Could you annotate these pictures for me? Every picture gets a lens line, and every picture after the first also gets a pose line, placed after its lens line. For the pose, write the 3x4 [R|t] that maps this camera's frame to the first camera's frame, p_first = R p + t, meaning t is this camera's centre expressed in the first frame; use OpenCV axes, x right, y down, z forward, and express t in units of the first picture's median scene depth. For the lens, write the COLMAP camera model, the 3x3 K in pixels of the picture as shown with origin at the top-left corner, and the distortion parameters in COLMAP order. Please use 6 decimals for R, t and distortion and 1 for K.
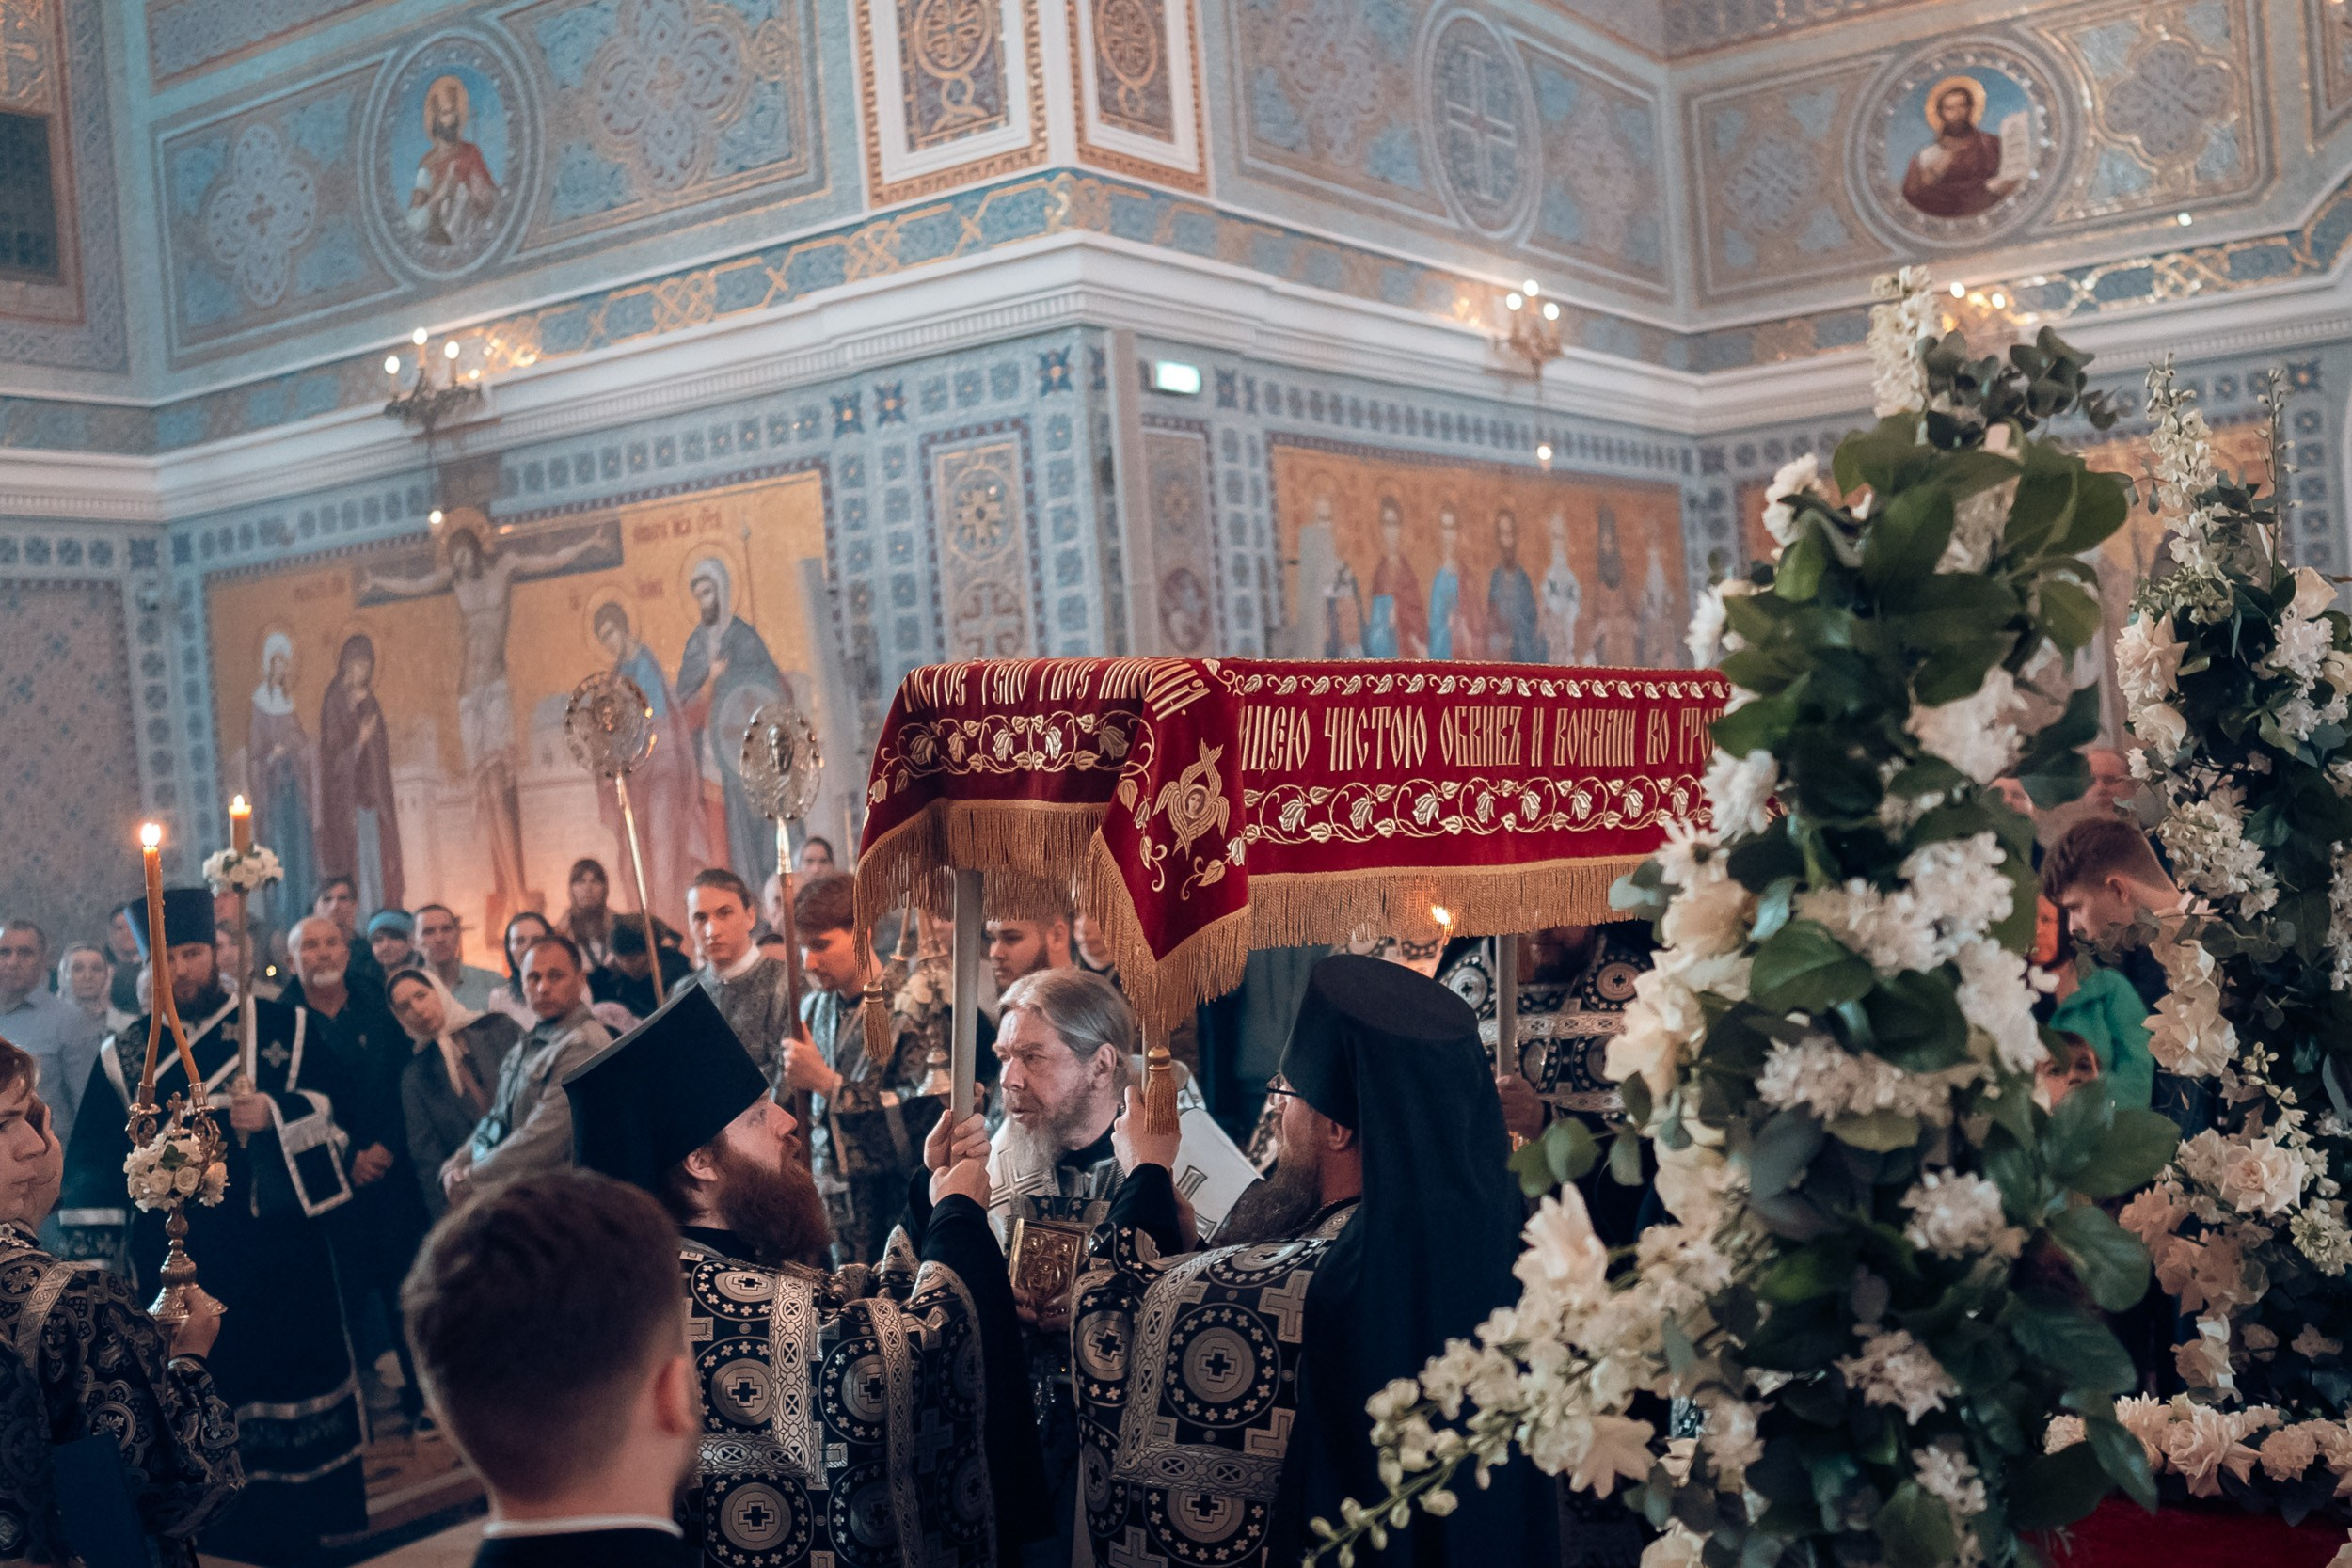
lens RADIAL K [[2362.9, 0, 1180.2], [0, 2362.9, 751.5], [0, 0, 1]] dist [-0.060786, 0.087514]
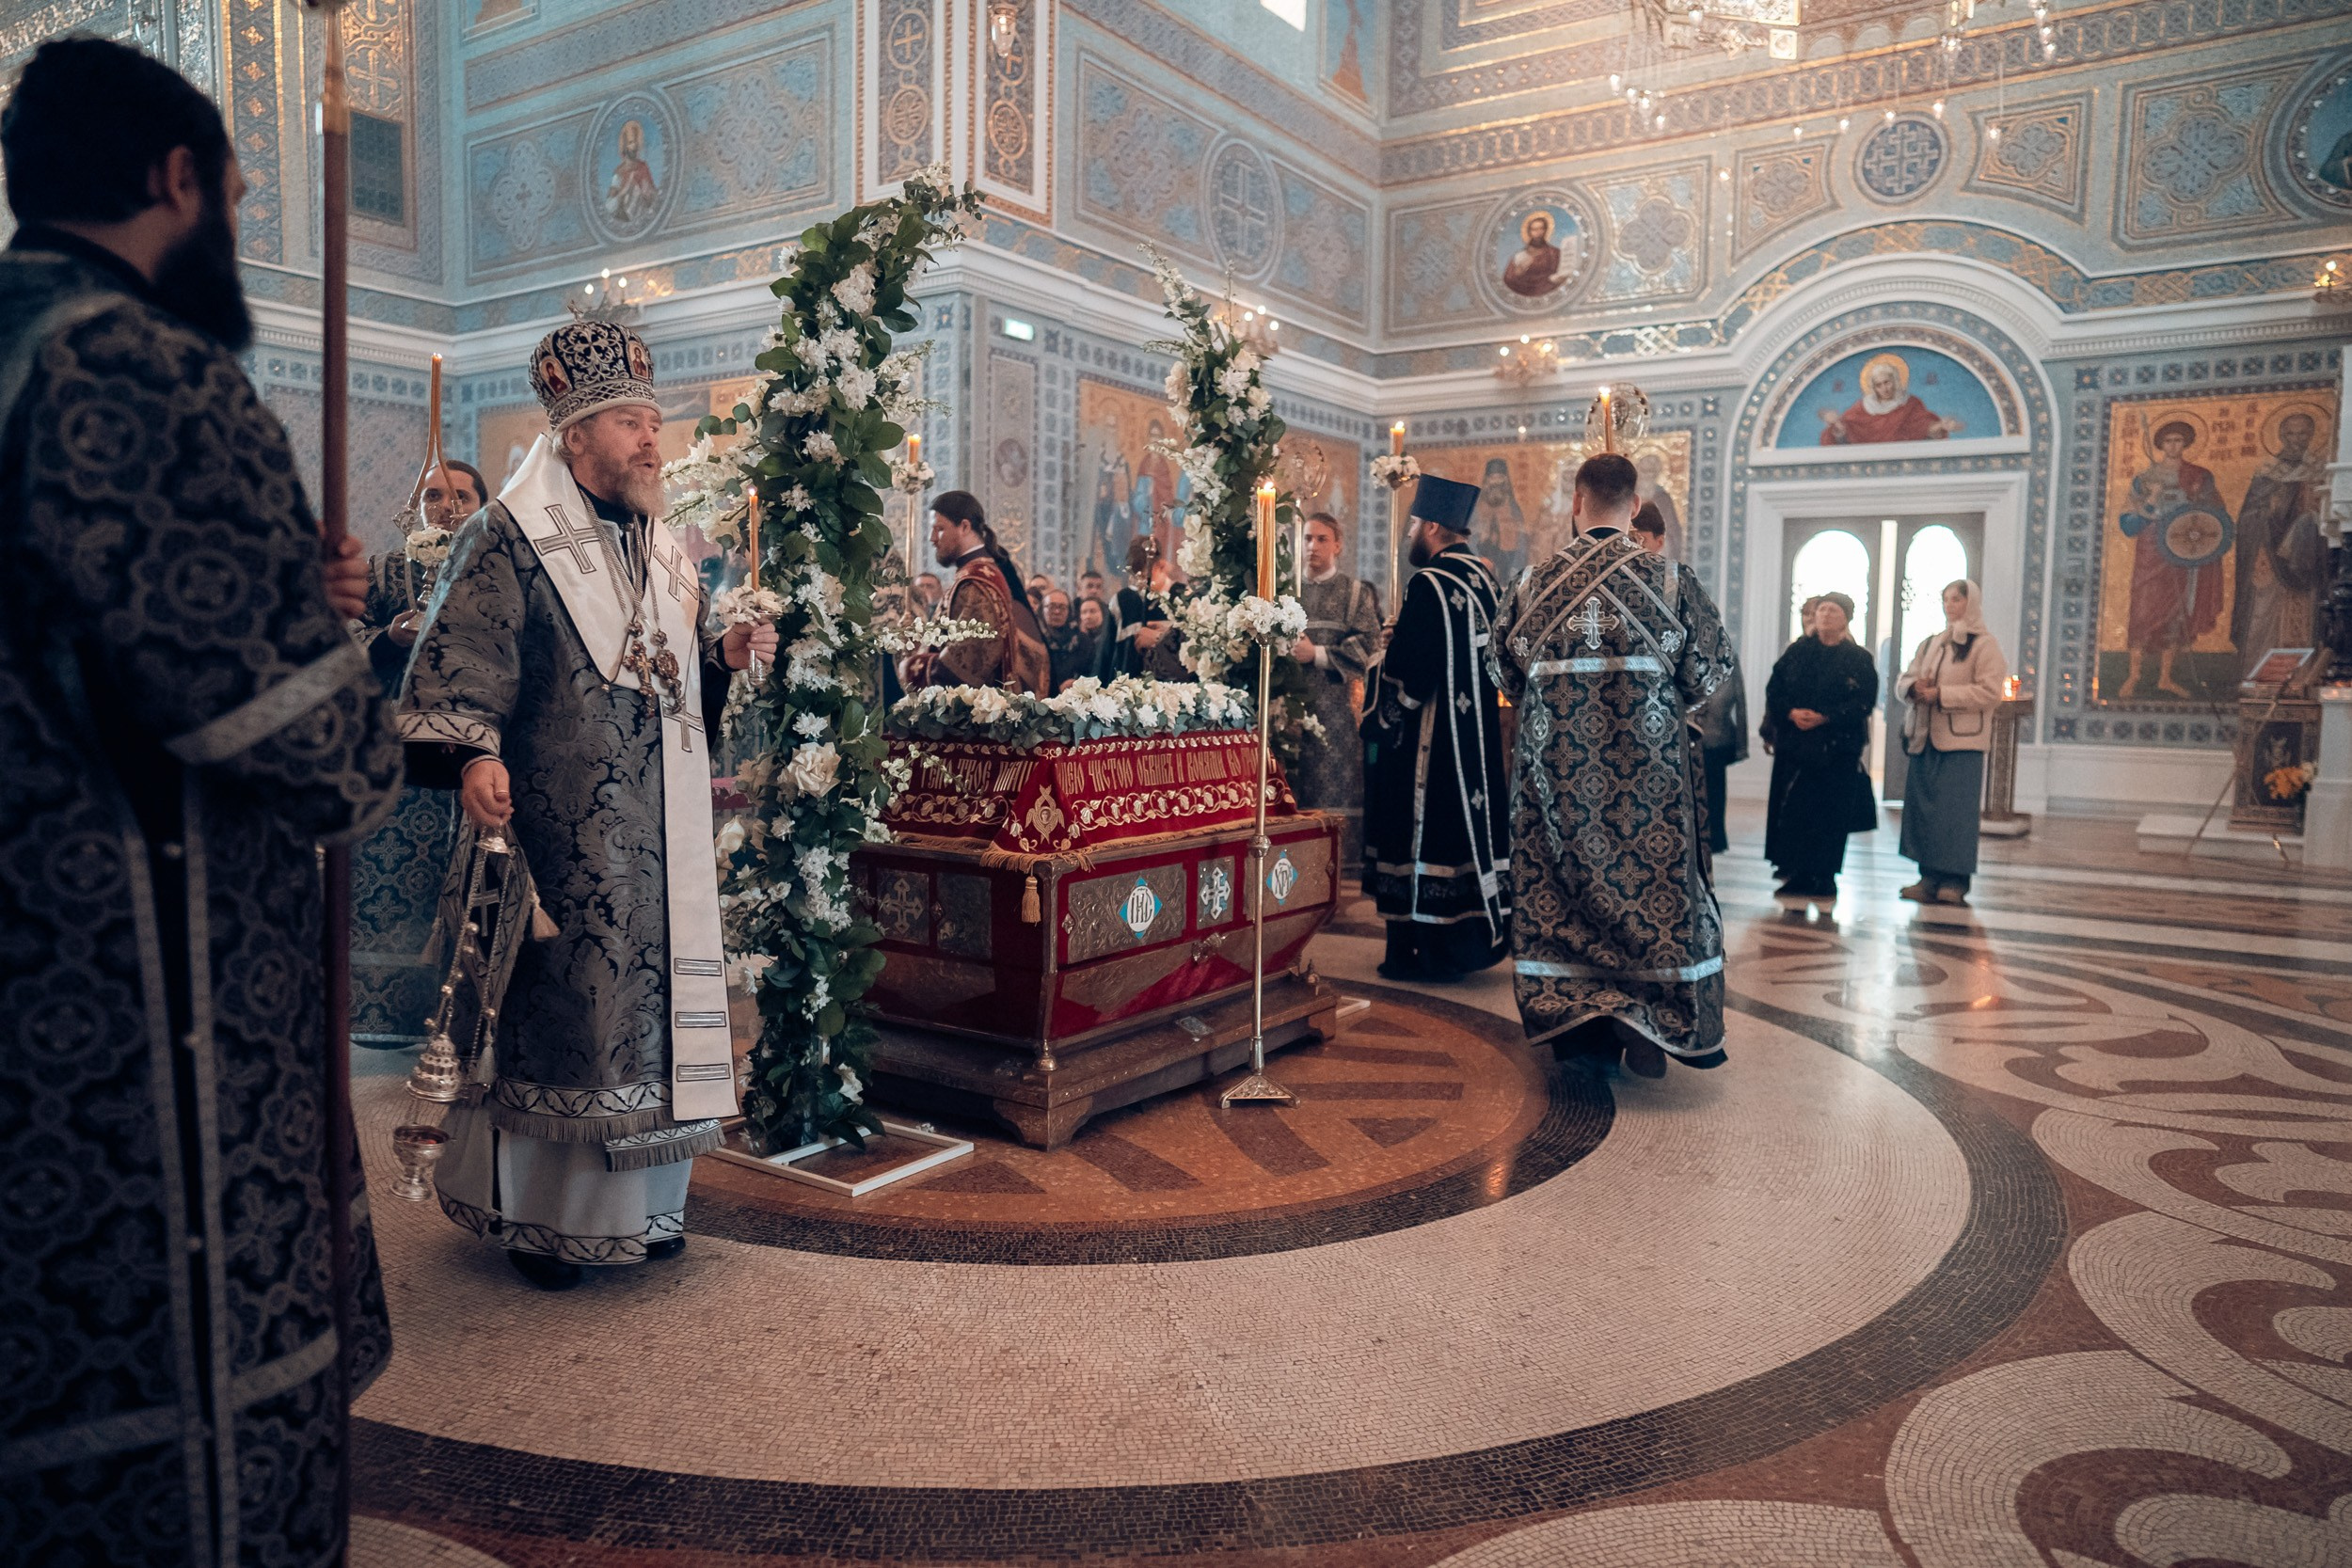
lens RADIAL K [[1569.2, 0, 1191.1], [0, 1569.2, 798.0], [0, 0, 1]] dist [-0.047406, 0.049704]
pose [[0.995432, 0.095259, 0.006372, 0.132410], [-0.095458, 0.991944, 0.083273, 0.068665], [0.001612, -0.083501, 0.996506, -0.167988]]
